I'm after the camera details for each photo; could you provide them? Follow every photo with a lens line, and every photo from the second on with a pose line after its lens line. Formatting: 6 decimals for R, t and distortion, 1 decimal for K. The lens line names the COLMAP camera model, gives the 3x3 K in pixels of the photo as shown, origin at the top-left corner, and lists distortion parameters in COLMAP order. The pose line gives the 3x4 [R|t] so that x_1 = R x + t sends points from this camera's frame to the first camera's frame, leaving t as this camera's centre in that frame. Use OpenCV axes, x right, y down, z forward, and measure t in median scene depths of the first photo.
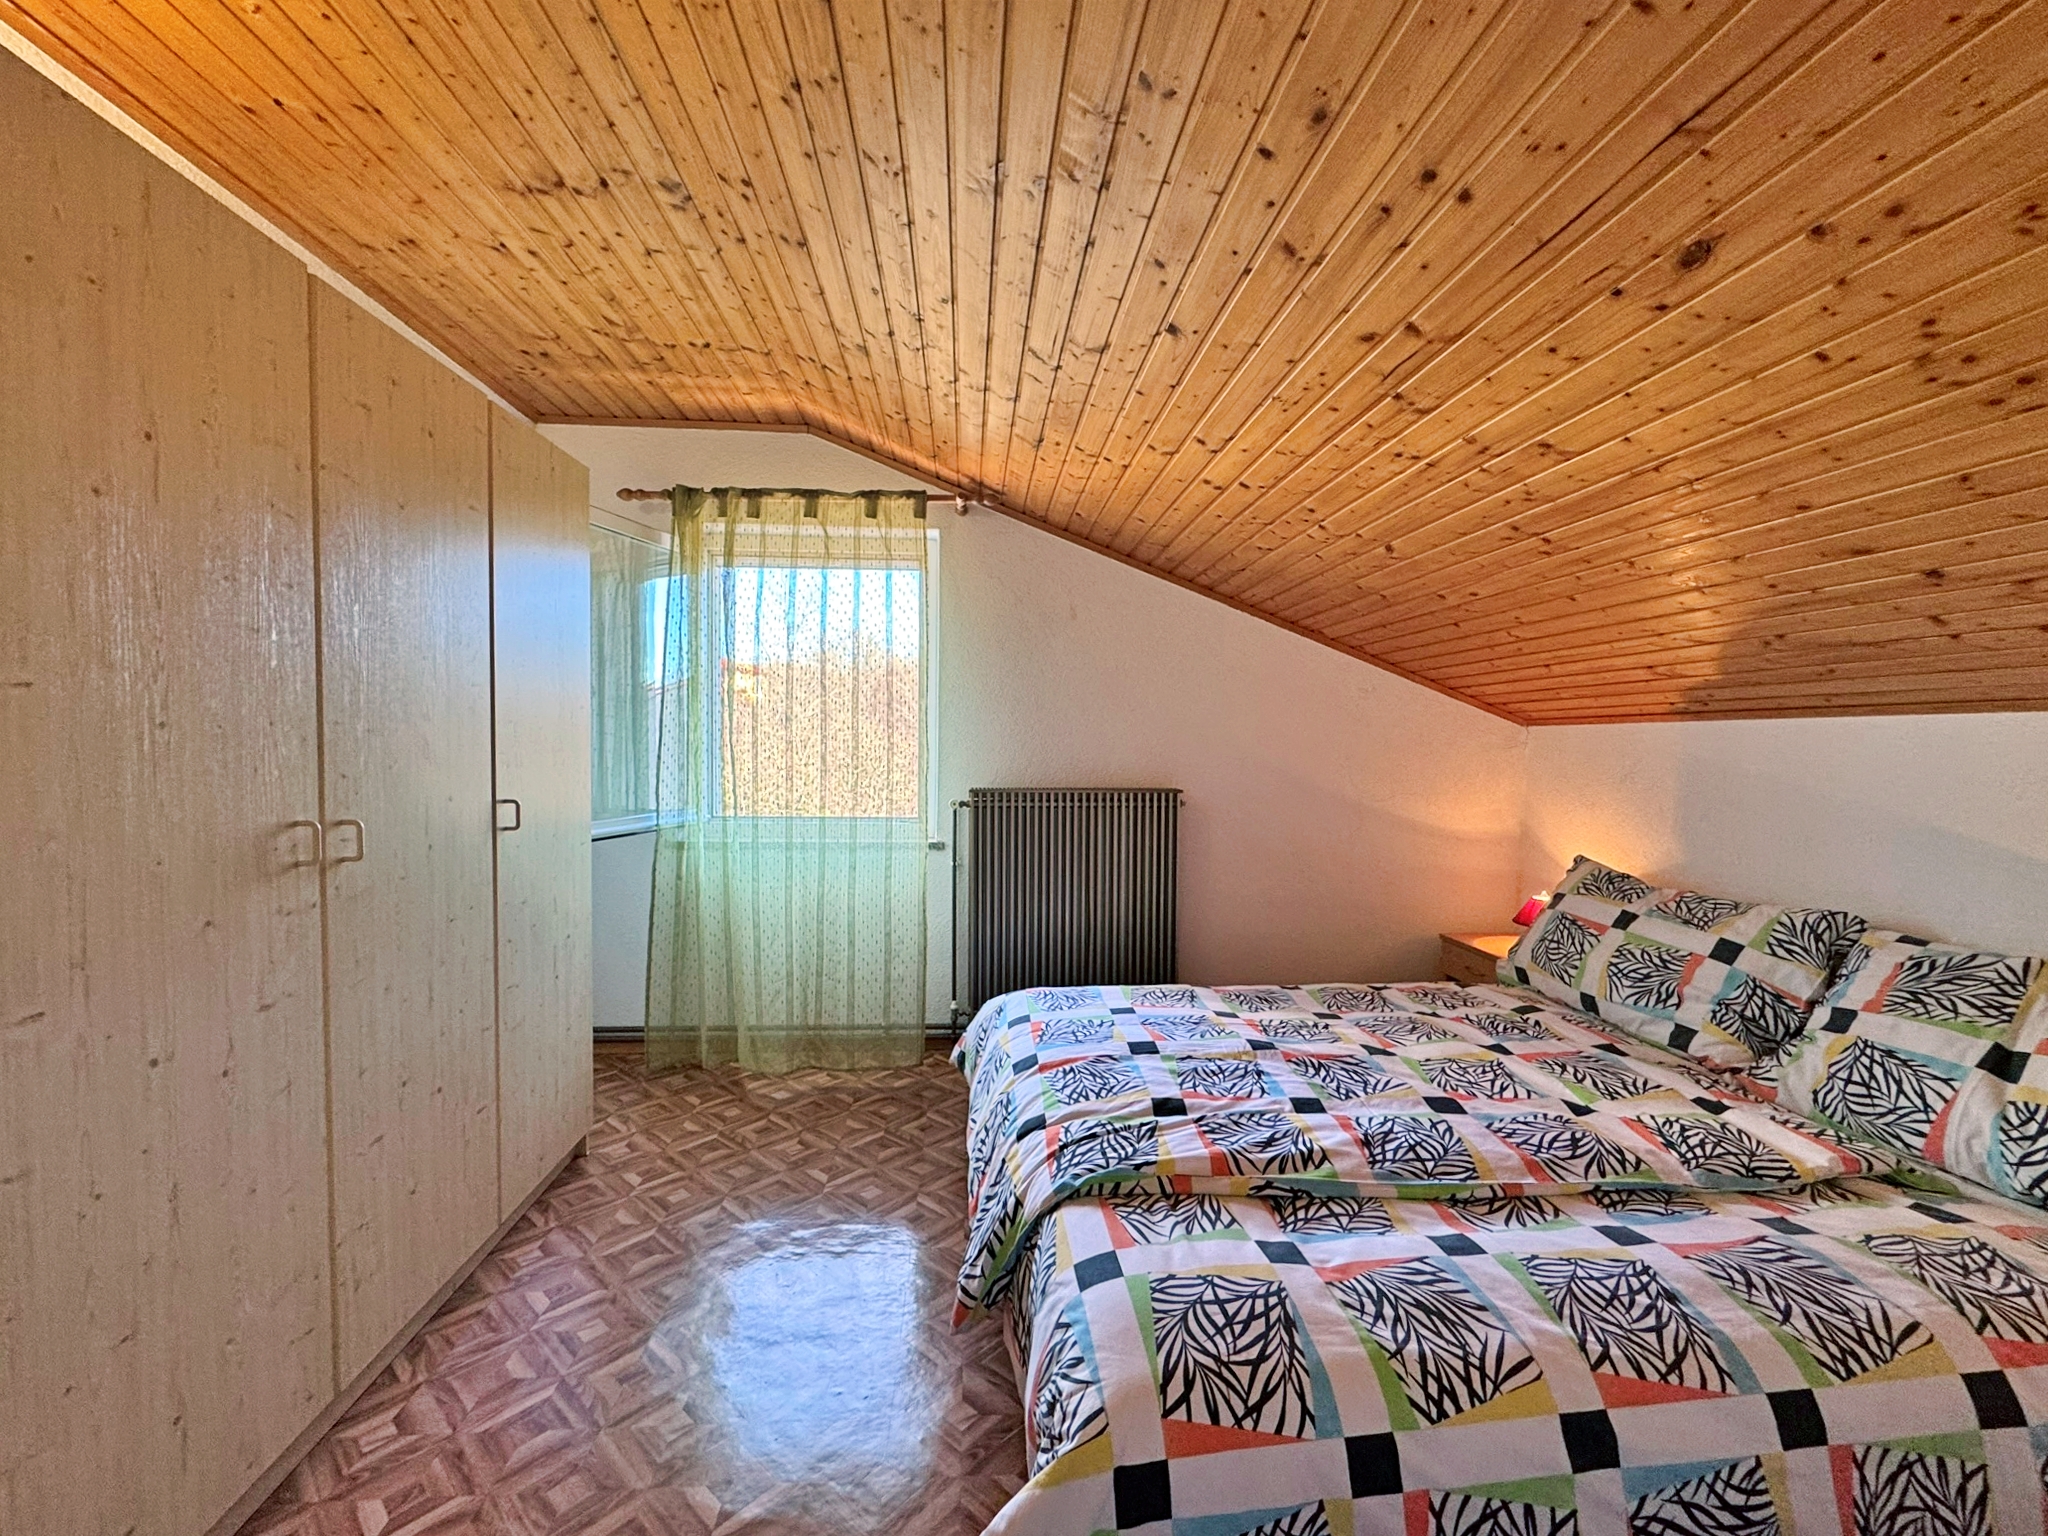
lens RADIAL K [[840.3, 0, 1016.3], [0, 840.3, 769.2], [0, 0, 1]] dist [-0.001550, -0.000030]
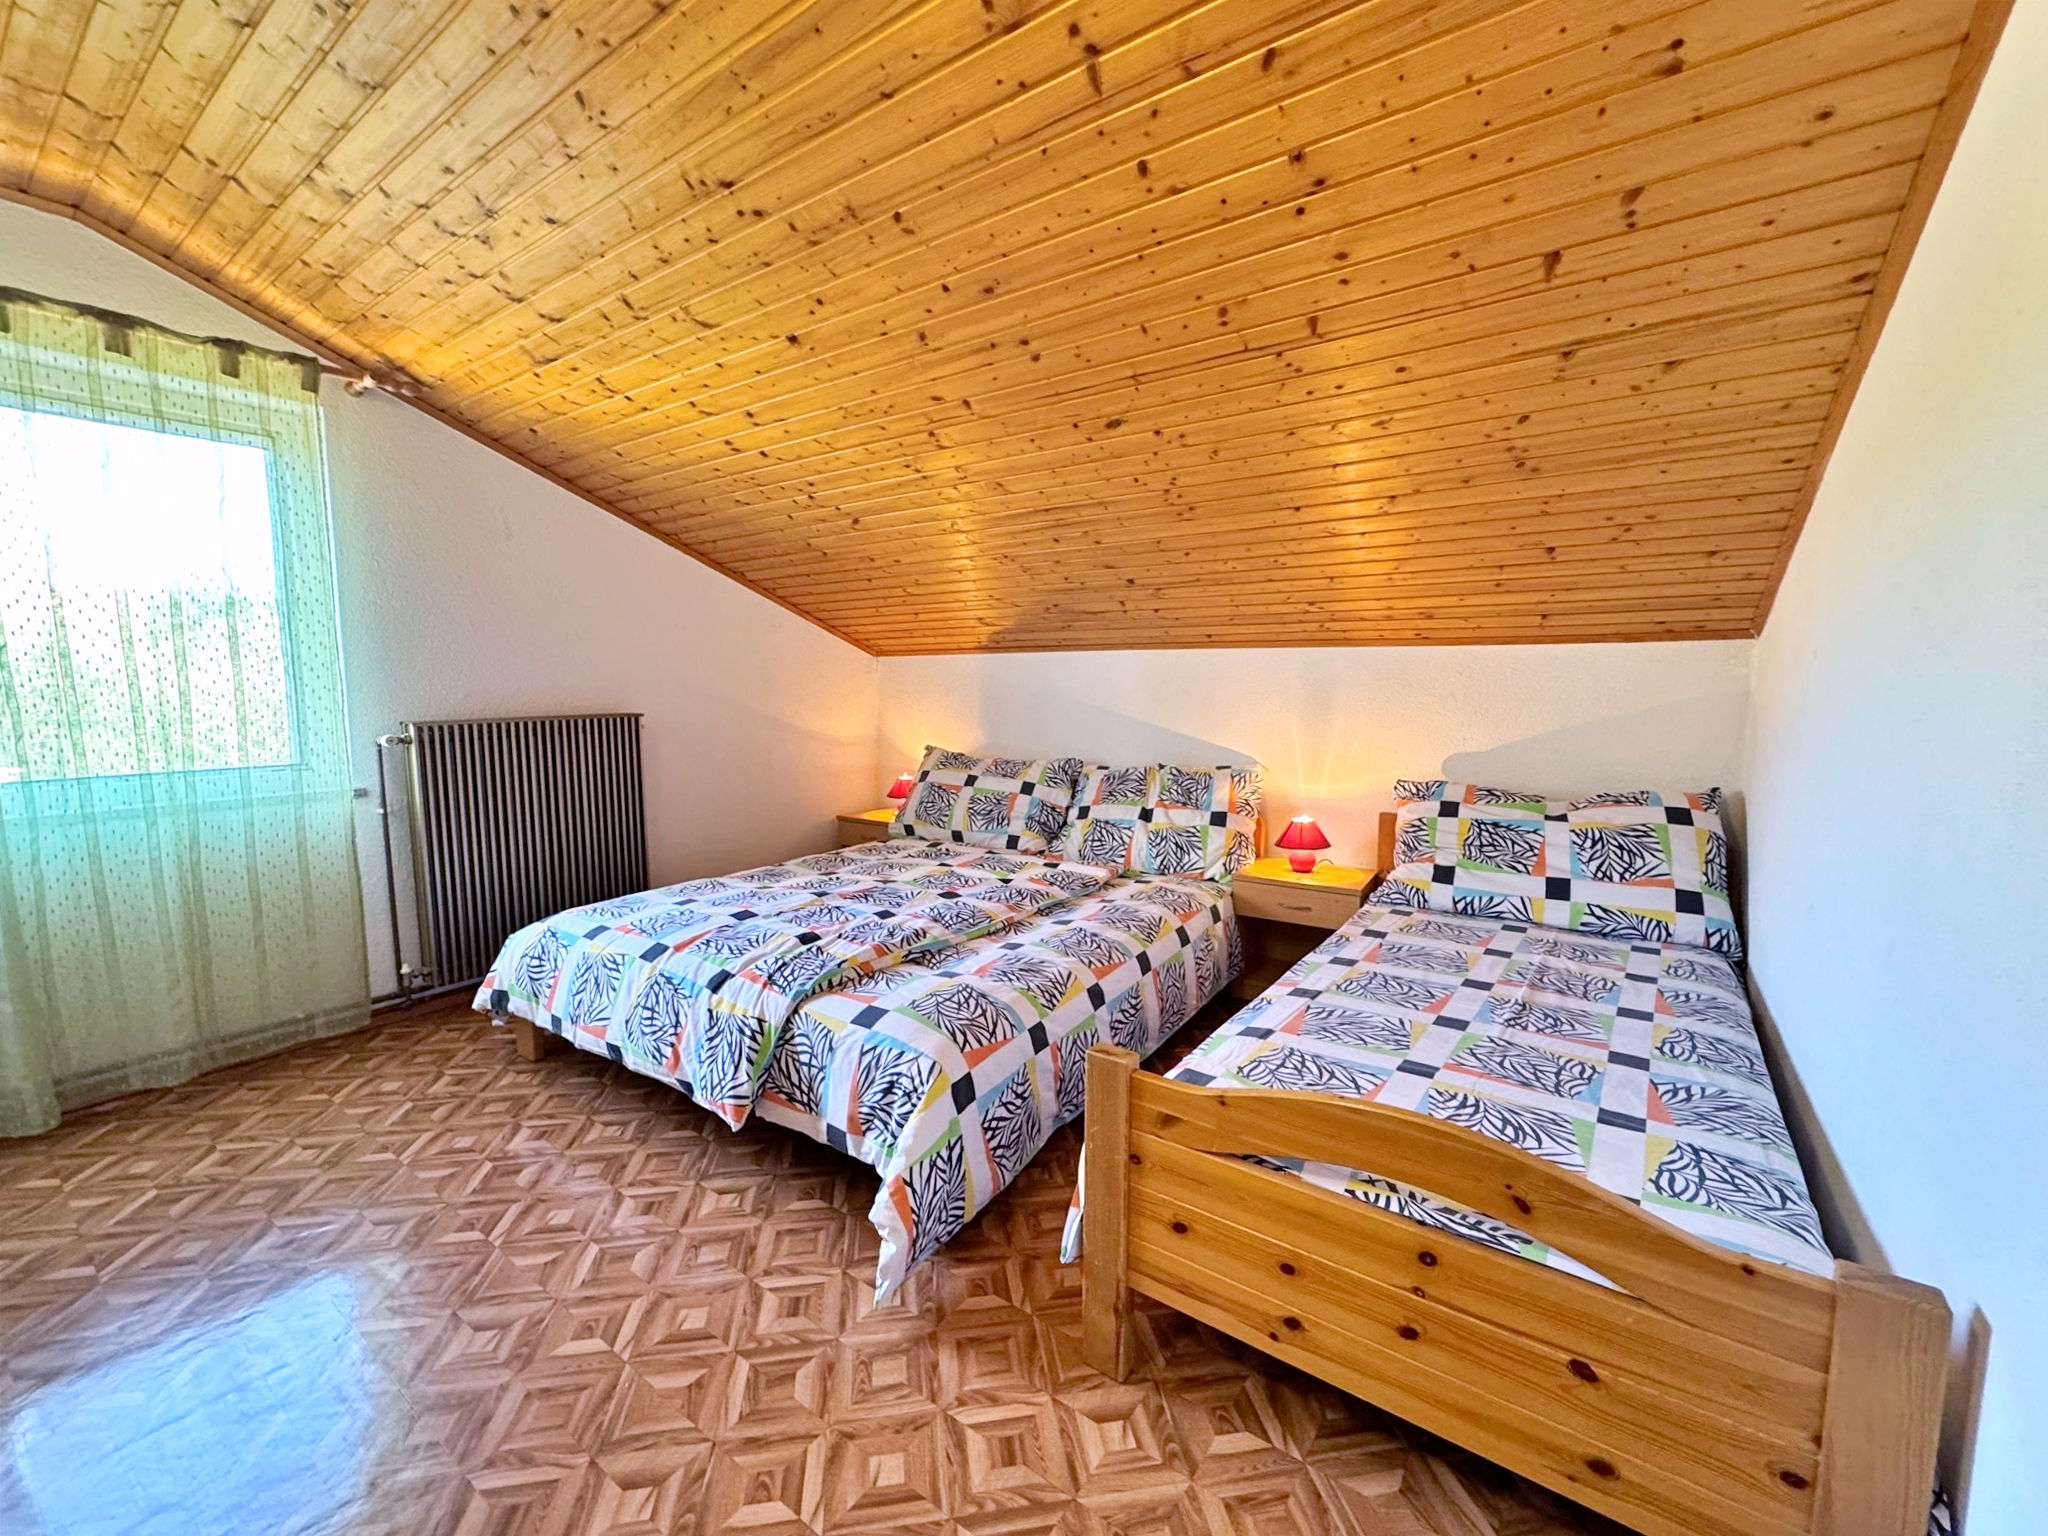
lens RADIAL K [[832.5, 0, 1025.2], [0, 832.5, 770.0], [0, 0, 1]] dist [-0.002380, -0.000072]
pose [[0.634859, -0.095848, 0.766660, -0.522386], [0.033667, 0.994765, 0.096487, 0.016820], [-0.771894, -0.035444, 0.634762, -0.087960]]
